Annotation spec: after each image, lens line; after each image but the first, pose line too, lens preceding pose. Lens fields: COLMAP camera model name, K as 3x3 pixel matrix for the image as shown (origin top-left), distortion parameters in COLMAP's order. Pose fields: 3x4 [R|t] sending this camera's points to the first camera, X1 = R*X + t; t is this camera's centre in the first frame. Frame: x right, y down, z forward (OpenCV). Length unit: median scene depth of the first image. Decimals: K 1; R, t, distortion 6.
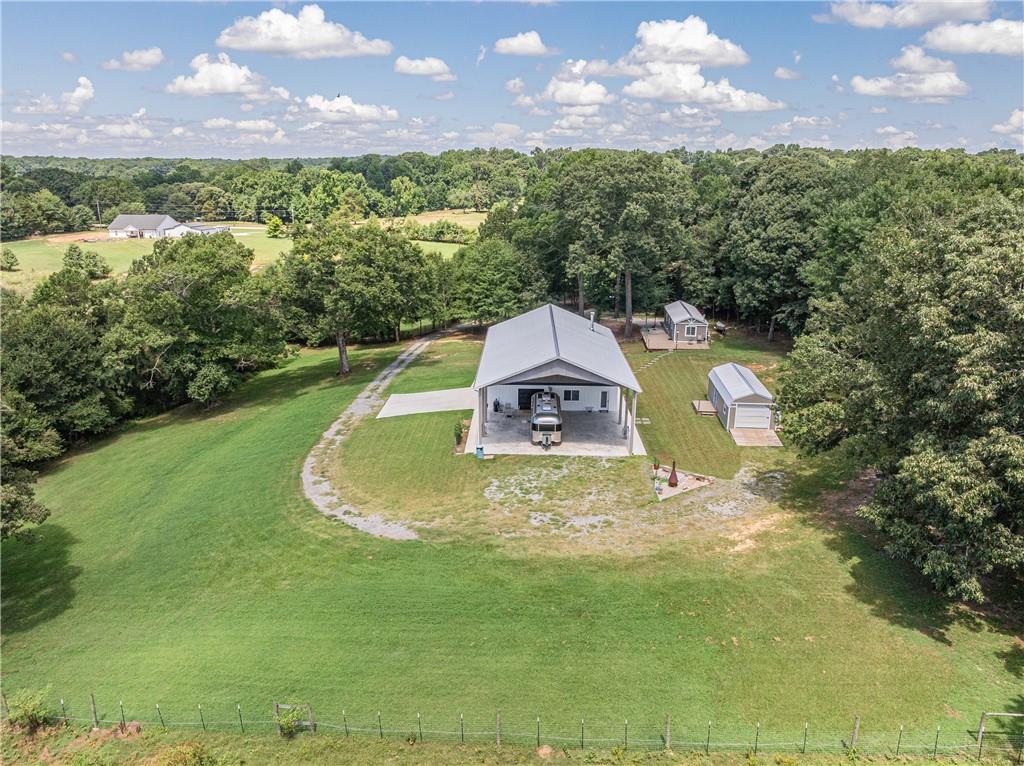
lens RADIAL K [[723.9, 0, 513.5], [0, 723.9, 379.8], [0, 0, 1]] dist [-0.052978, 0.022892]
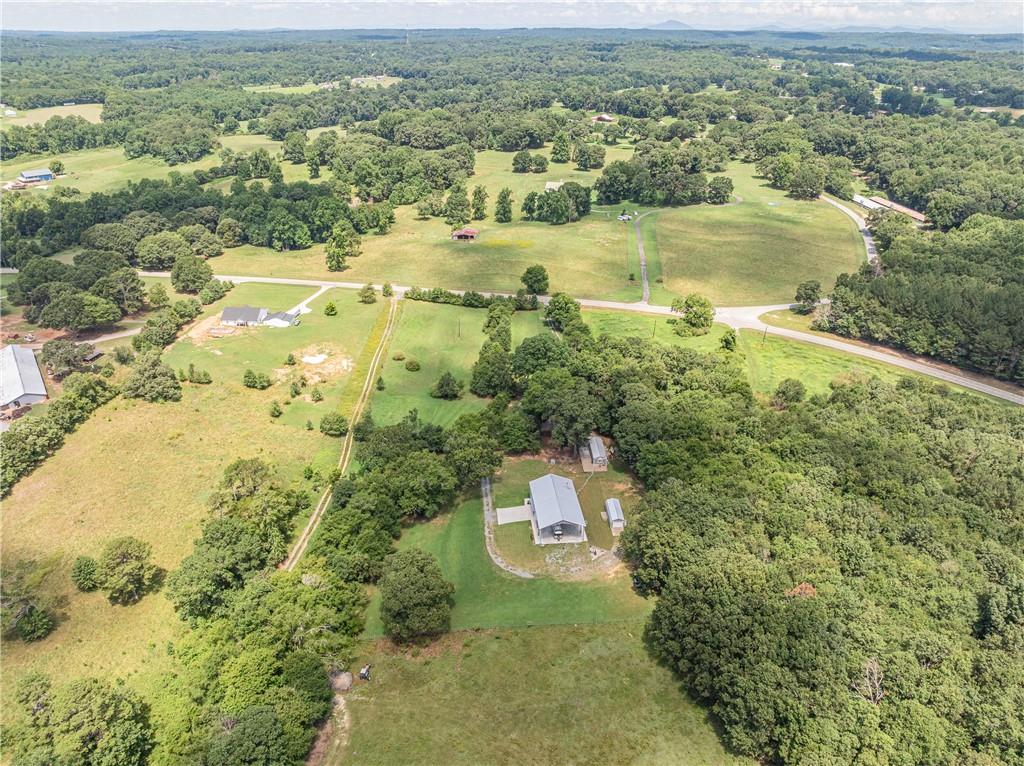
lens RADIAL K [[723.9, 0, 510.9], [0, 723.9, 384.3], [0, 0, 1]] dist [-0.052978, 0.022892]
pose [[0.992744, -0.058374, 0.105133, -0.368850], [0.038290, 0.982217, 0.183802, -0.942884], [-0.113992, -0.178443, 0.977325, -1.627075]]
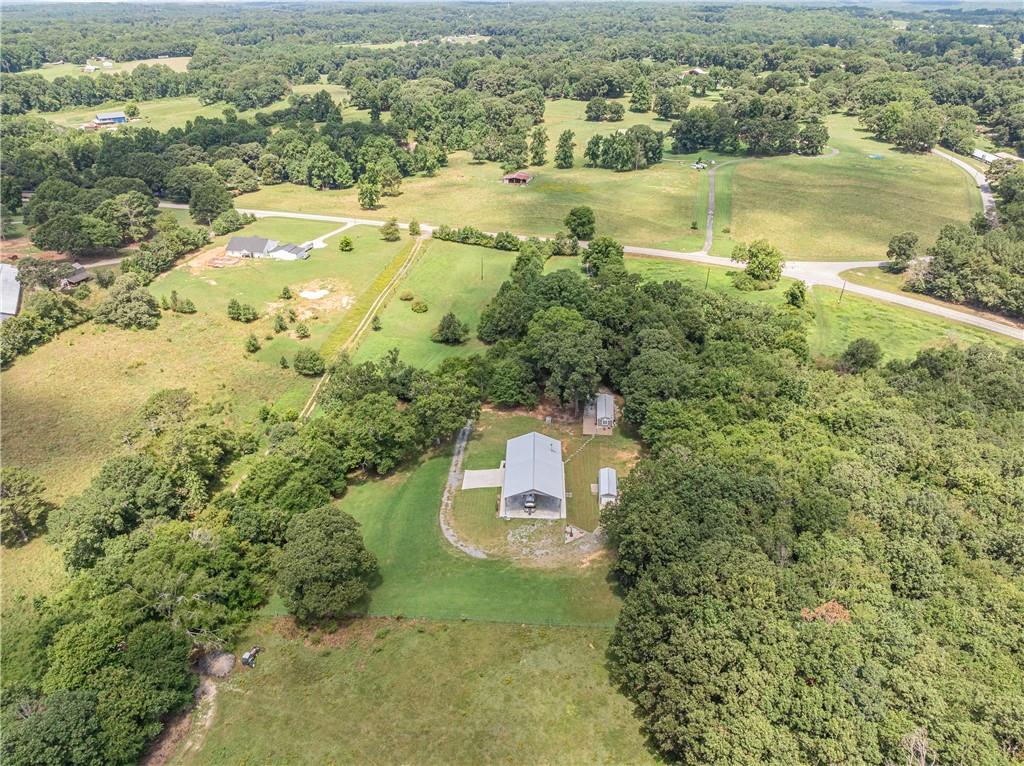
lens RADIAL K [[723.9, 0, 511.6], [0, 723.9, 384.0], [0, 0, 1]] dist [-0.052978, 0.022892]
pose [[0.999847, -0.001263, -0.017441, 0.018901], [0.004951, 0.977022, 0.213080, -0.711390], [0.016771, -0.213134, 0.976879, -1.144975]]
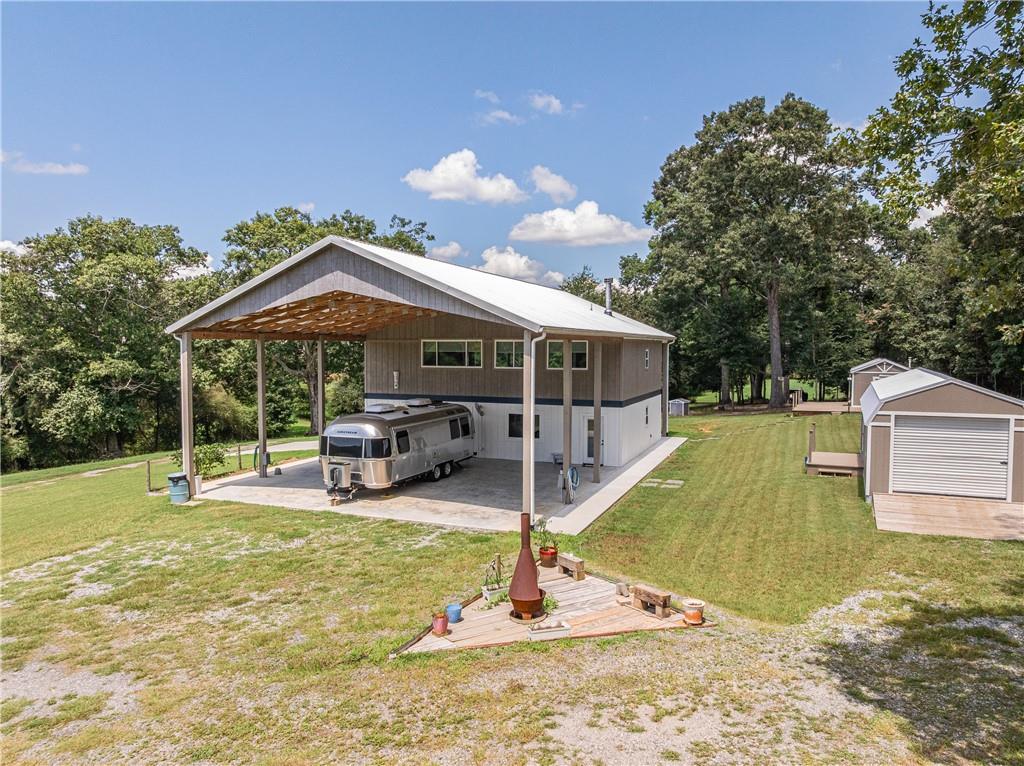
lens RADIAL K [[723.9, 0, 515.5], [0, 723.9, 379.2], [0, 0, 1]] dist [-0.052978, 0.022892]
pose [[0.939418, 0.012075, -0.342562, 0.197878], [-0.091768, 0.971758, -0.217405, 0.079416], [0.330262, 0.235671, 0.913995, 0.486612]]
